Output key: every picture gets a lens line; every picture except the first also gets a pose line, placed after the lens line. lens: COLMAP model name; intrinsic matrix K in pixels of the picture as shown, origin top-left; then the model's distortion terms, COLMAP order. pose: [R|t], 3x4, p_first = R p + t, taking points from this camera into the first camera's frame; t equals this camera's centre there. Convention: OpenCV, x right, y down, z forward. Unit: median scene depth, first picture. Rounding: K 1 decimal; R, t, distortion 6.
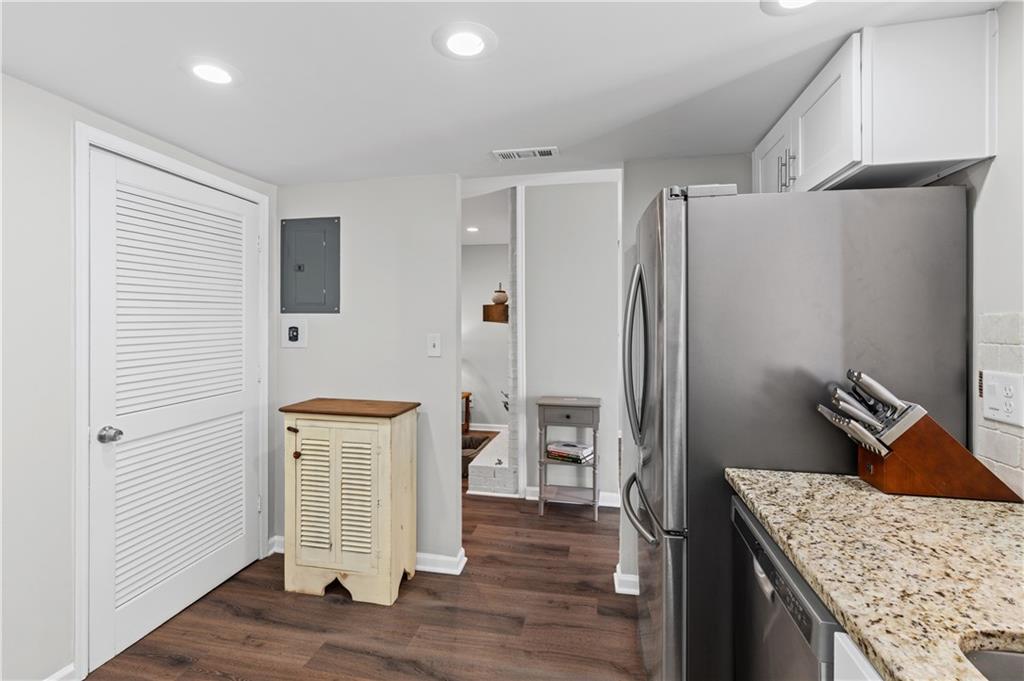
lens RADIAL K [[472.5, 0, 509.5], [0, 472.5, 319.2], [0, 0, 1]] dist [-0.003797, 0.003462]
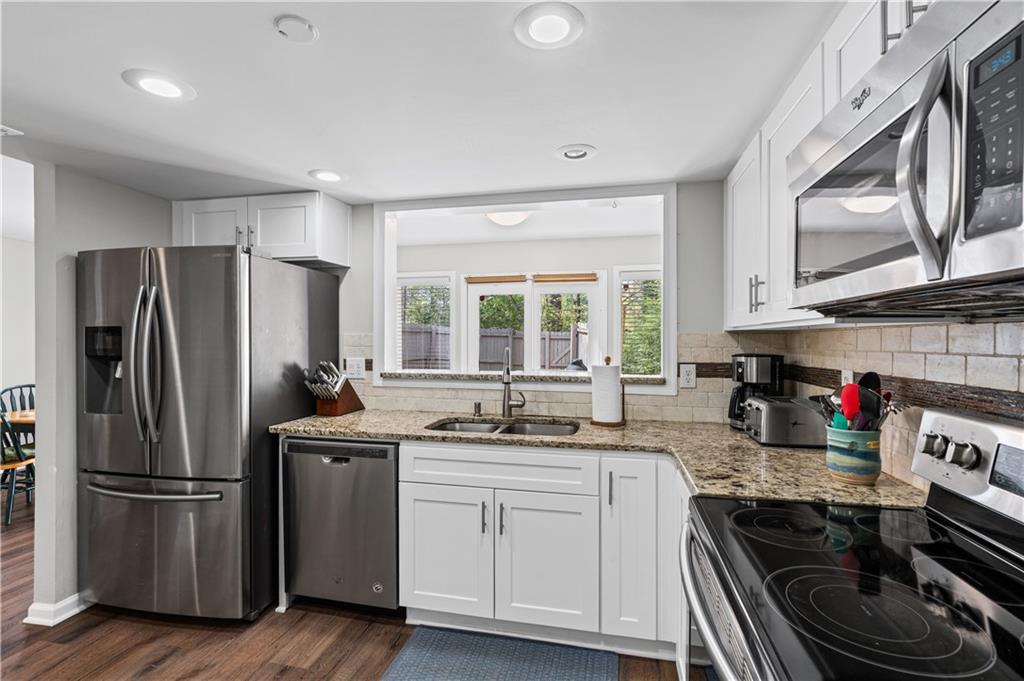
lens RADIAL K [[472.5, 0, 510.7], [0, 472.5, 340.9], [0, 0, 1]] dist [-0.003797, 0.003462]
pose [[0.015874, -0.001619, 0.999873, -1.288360], [-0.007014, 0.999974, 0.001731, 0.012682], [-0.999849, -0.007040, 0.015863, 0.158631]]
